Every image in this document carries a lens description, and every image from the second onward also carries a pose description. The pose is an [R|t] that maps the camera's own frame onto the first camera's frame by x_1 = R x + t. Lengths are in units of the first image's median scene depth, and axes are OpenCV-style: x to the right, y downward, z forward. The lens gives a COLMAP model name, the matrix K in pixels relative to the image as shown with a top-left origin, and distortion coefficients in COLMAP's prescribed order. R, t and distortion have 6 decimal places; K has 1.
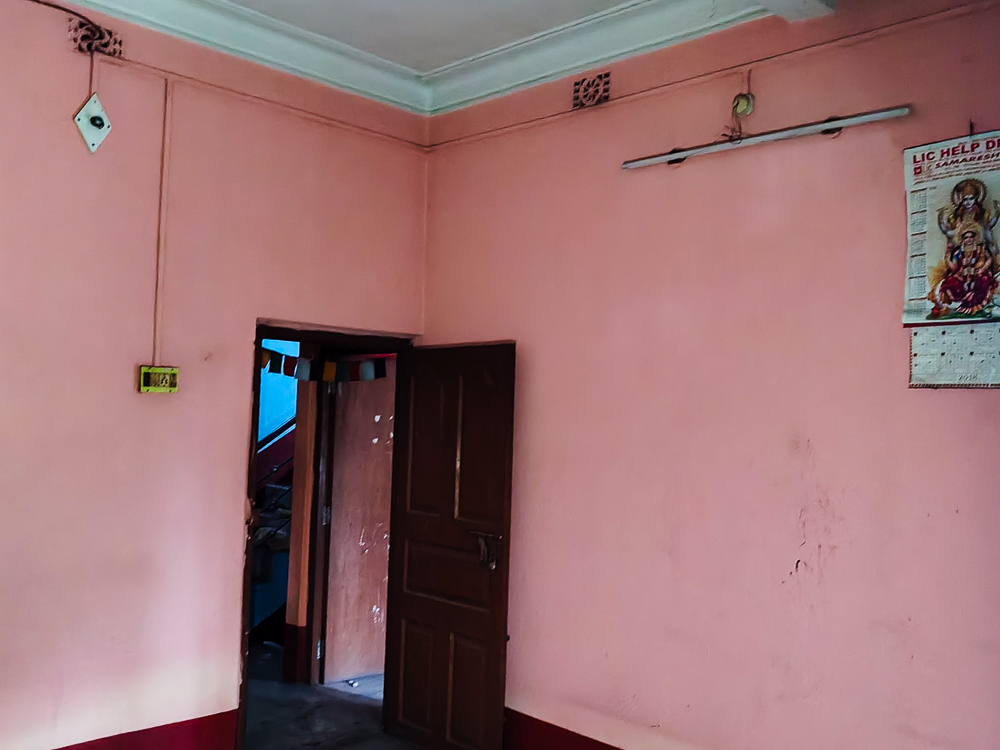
lens RADIAL K [[945.7, 0, 542.2], [0, 945.7, 379.4], [0, 0, 1]] dist [0.013104, -0.003713]
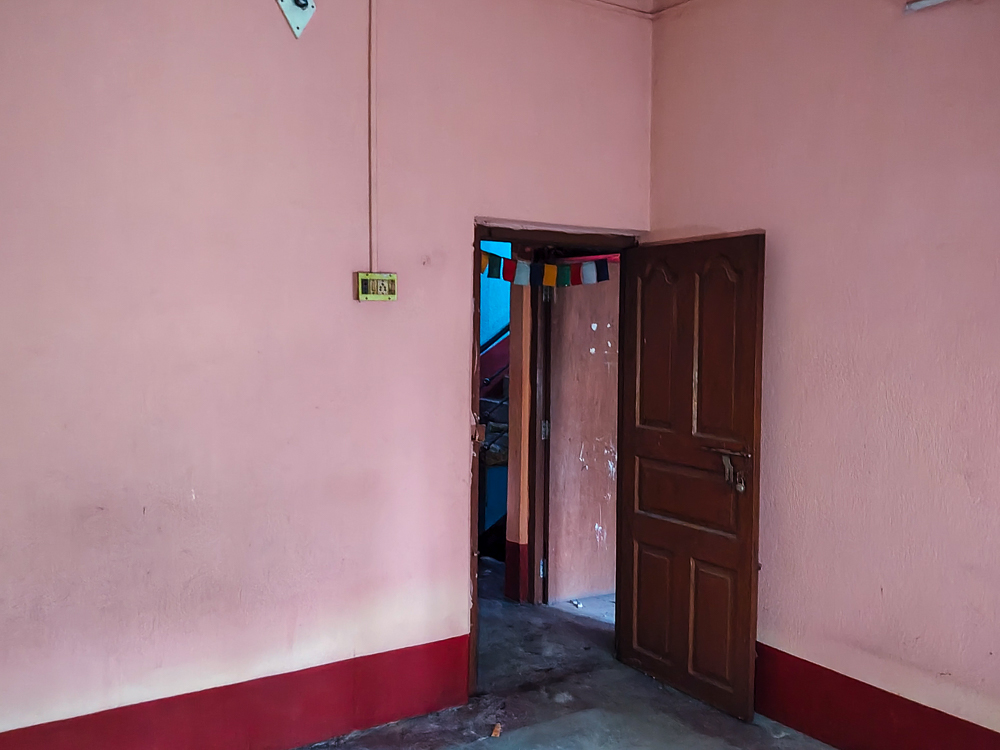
lens RADIAL K [[934.6, 0, 565.5], [0, 934.6, 367.5], [0, 0, 1]] dist [0.065101, -0.164233]
pose [[0.985773, -0.014274, -0.167477, -0.058505], [0.027712, 0.996554, 0.078175, 0.010127], [0.165784, -0.081704, 0.982772, 0.102940]]
